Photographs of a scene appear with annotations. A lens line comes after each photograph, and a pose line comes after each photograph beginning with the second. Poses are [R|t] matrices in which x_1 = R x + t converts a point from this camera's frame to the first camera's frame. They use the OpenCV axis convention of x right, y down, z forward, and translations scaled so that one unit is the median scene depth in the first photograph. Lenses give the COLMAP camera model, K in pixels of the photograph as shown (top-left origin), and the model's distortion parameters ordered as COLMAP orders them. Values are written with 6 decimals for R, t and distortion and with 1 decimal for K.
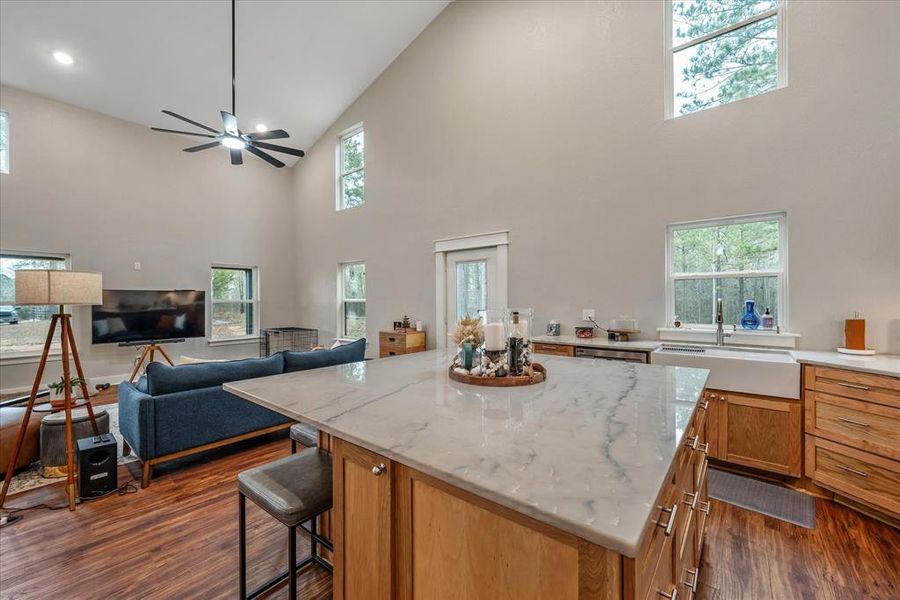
lens RADIAL K [[358.6, 0, 442.0], [0, 358.6, 299.0], [0, 0, 1]] dist [-0.000513, -0.000026]
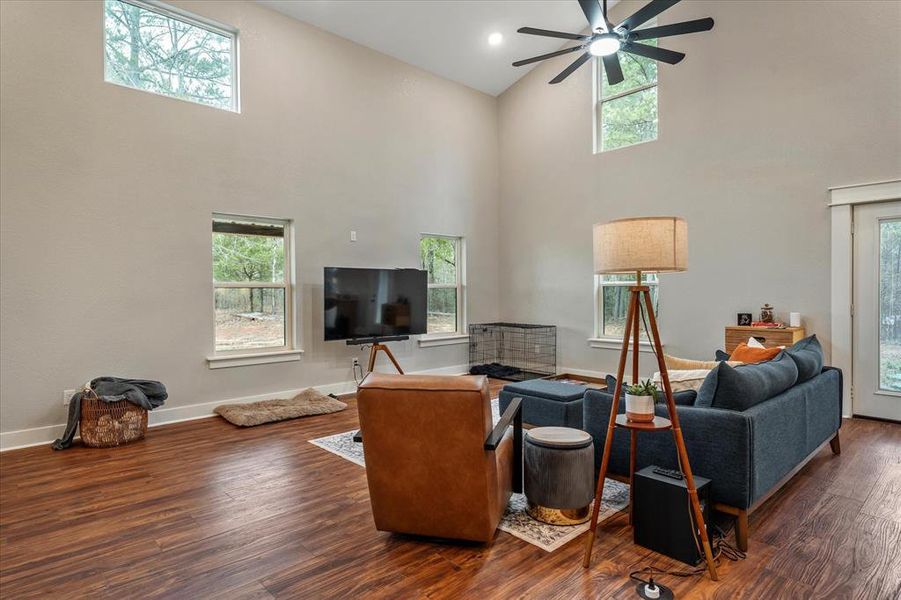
lens RADIAL K [[502.8, 0, 453.1], [0, 502.8, 296.4], [0, 0, 1]] dist [0.000561, 0.000328]
pose [[0.990195, 0.000556, -0.139691, -0.567916], [0.001350, 0.999907, 0.013548, 0.020103], [0.139685, -0.013604, 0.990103, 0.005287]]
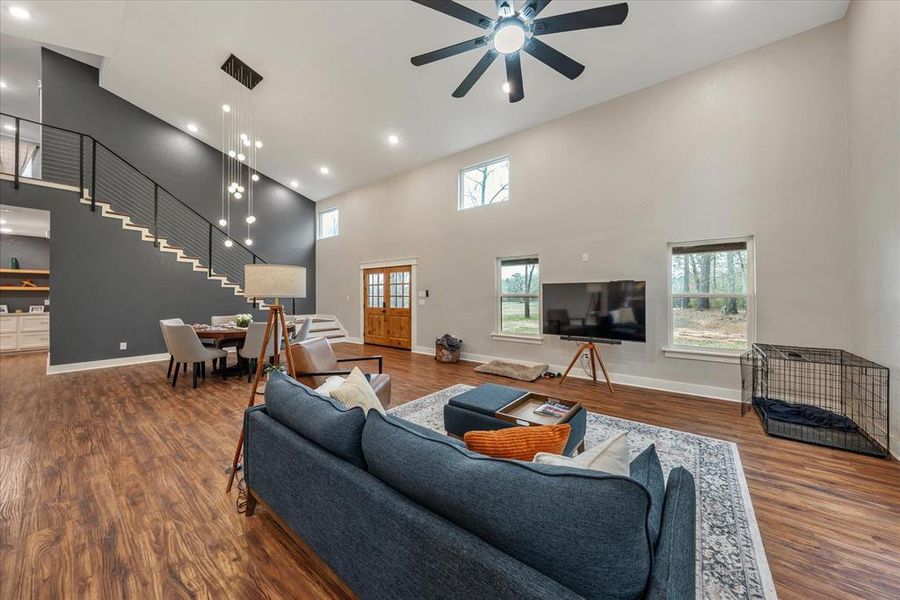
lens RADIAL K [[304.2, 0, 450.4], [0, 304.2, 295.4], [0, 0, 1]] dist [0.000183, -0.000002]
pose [[0.025211, 0.002772, -0.999678, -0.045690], [0.004685, 0.999985, 0.002891, 0.003729], [0.999671, -0.004757, 0.025197, 0.697306]]
